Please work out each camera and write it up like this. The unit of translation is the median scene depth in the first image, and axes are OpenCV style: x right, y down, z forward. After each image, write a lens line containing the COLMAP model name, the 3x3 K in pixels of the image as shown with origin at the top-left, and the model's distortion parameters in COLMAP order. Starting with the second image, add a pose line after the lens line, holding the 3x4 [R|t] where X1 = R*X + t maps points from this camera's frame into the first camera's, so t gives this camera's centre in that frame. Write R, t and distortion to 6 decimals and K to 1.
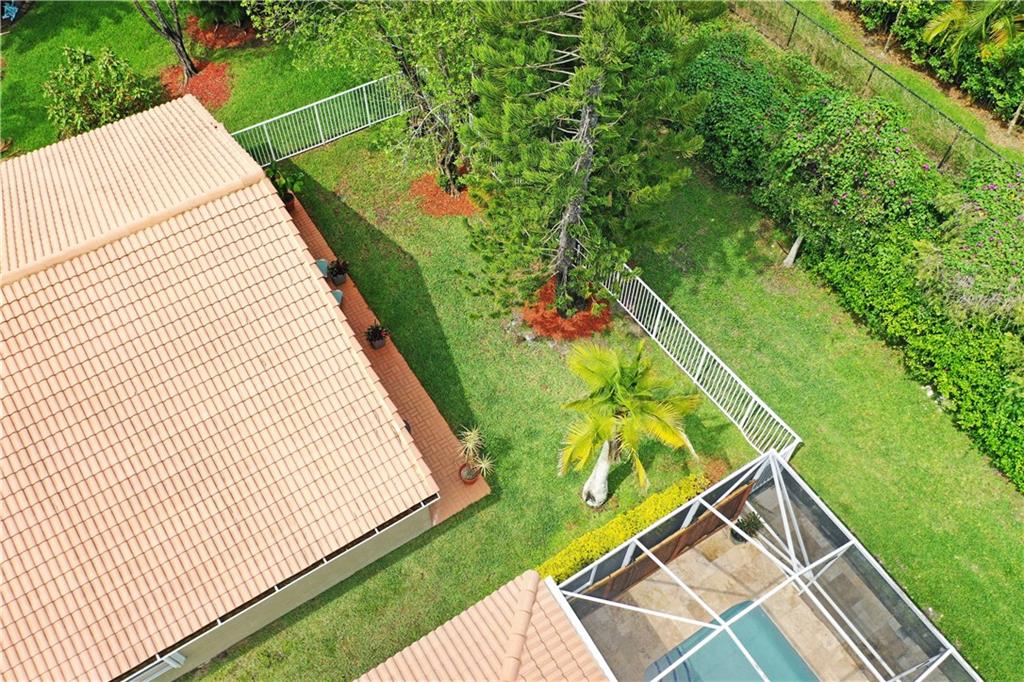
lens RADIAL K [[790.7, 0, 506.7], [0, 790.7, 341.4], [0, 0, 1]] dist [-0.003632, -0.008910]
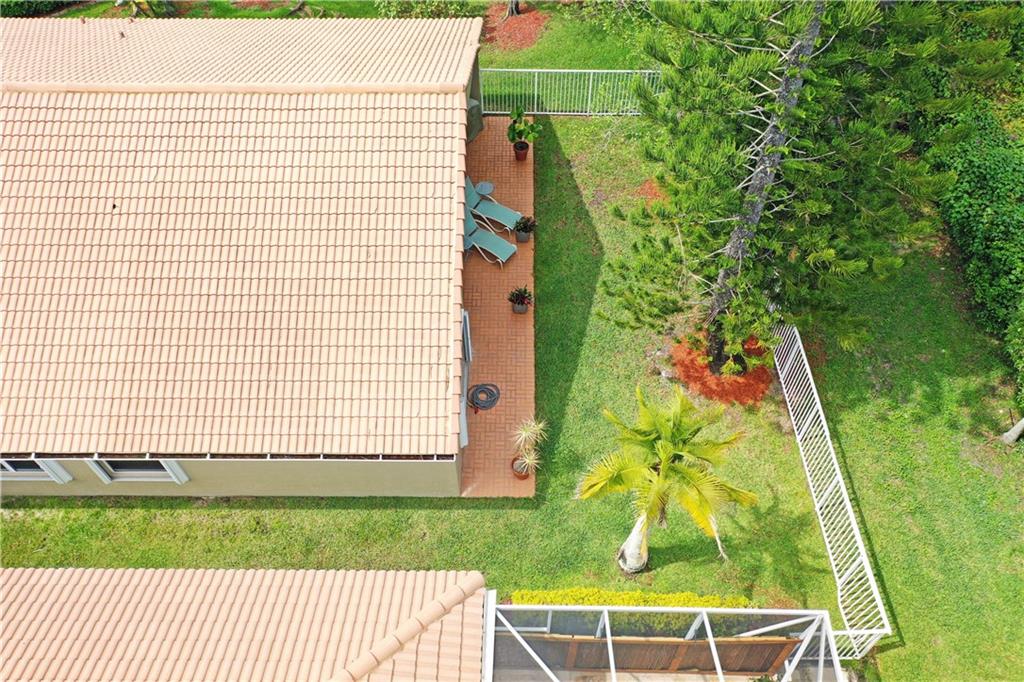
lens RADIAL K [[790.7, 0, 506.7], [0, 790.7, 341.4], [0, 0, 1]] dist [-0.003632, -0.008910]
pose [[0.836830, 0.434123, -0.333546, 0.184192], [-0.446270, 0.893830, 0.043711, 0.003583], [0.317109, 0.112273, 0.941720, 0.110638]]
